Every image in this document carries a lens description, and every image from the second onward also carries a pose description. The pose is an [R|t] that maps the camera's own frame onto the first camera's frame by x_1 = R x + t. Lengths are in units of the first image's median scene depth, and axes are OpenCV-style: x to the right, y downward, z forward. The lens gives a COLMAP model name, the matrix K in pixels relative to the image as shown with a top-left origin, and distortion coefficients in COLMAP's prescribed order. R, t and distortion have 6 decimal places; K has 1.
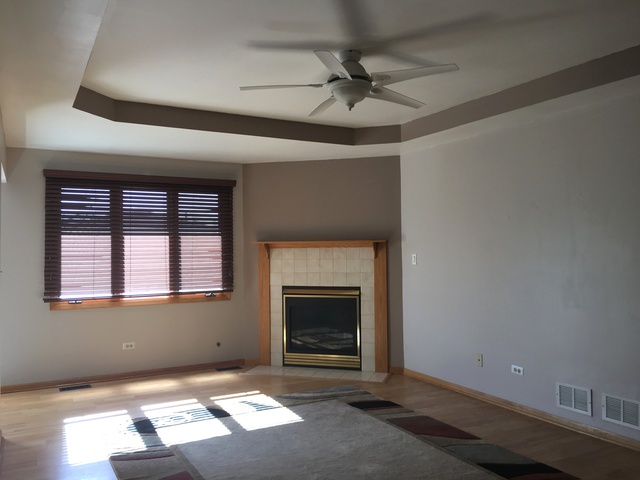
lens RADIAL K [[546.2, 0, 321.9], [0, 546.2, 236.9], [0, 0, 1]] dist [0.047778, -0.062160]
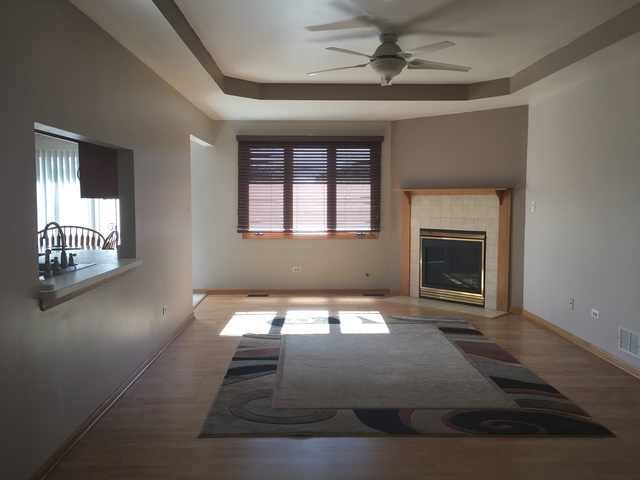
lens RADIAL K [[546.2, 0, 317.7], [0, 546.2, 237.9], [0, 0, 1]] dist [0.047778, -0.062160]
pose [[0.885961, 0.043484, -0.461717, 0.279574], [0.000386, 0.995525, 0.094498, 0.001469], [0.463760, -0.083899, 0.881979, -0.110620]]
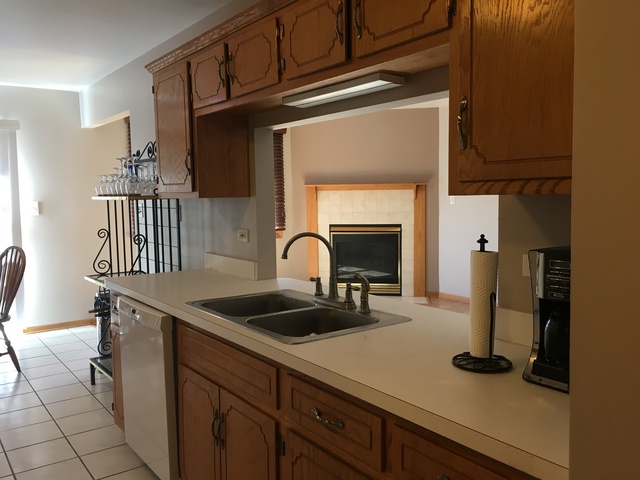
lens RADIAL K [[546.2, 0, 321.0], [0, 546.2, 239.5], [0, 0, 1]] dist [0.047778, -0.062160]
pose [[0.989404, -0.015720, 0.144337, -0.264673], [0.000514, 0.994495, 0.104786, 0.003429], [-0.145190, -0.103602, 0.983965, -0.104738]]
